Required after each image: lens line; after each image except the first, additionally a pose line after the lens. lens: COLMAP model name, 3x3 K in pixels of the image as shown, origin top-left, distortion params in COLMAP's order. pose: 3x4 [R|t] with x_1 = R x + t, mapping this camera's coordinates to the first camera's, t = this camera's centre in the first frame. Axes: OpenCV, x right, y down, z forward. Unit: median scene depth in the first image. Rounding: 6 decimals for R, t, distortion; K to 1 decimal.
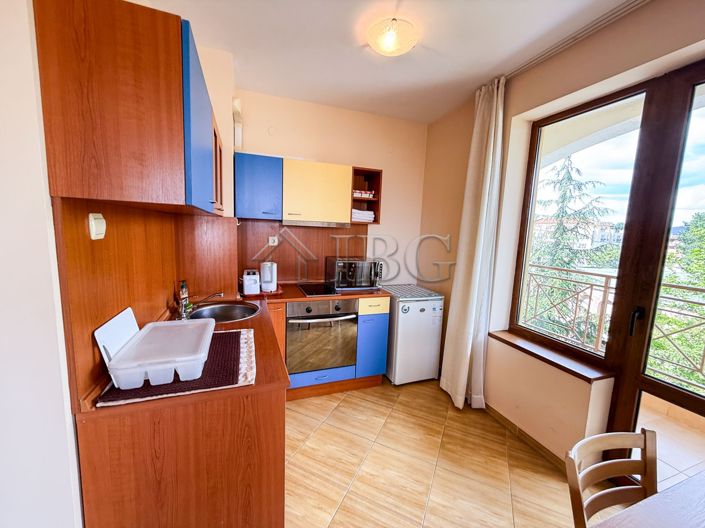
lens RADIAL K [[283.0, 0, 350.8], [0, 283.0, 263.8], [0, 0, 1]] dist [0.001088, -0.000053]
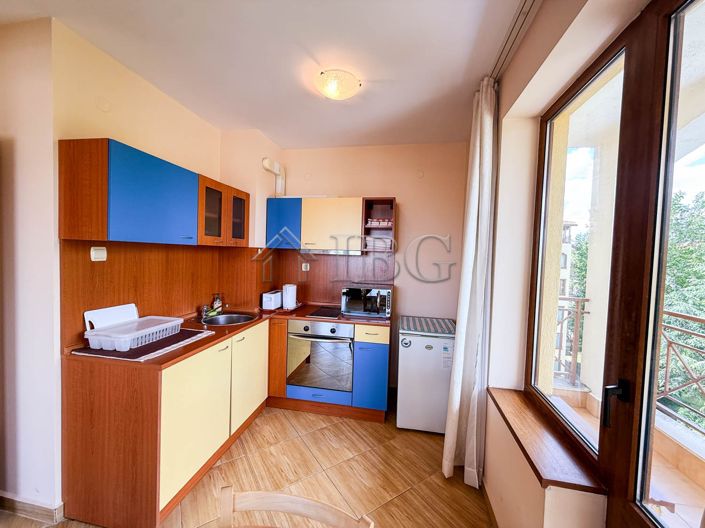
lens RADIAL K [[283.0, 0, 351.5], [0, 283.0, 263.2], [0, 0, 1]] dist [0.001088, -0.000053]
pose [[0.859680, 0.007391, -0.510779, 0.569375], [-0.061004, 0.994225, -0.088288, -0.004816], [0.507177, 0.107059, 0.855166, 0.111663]]
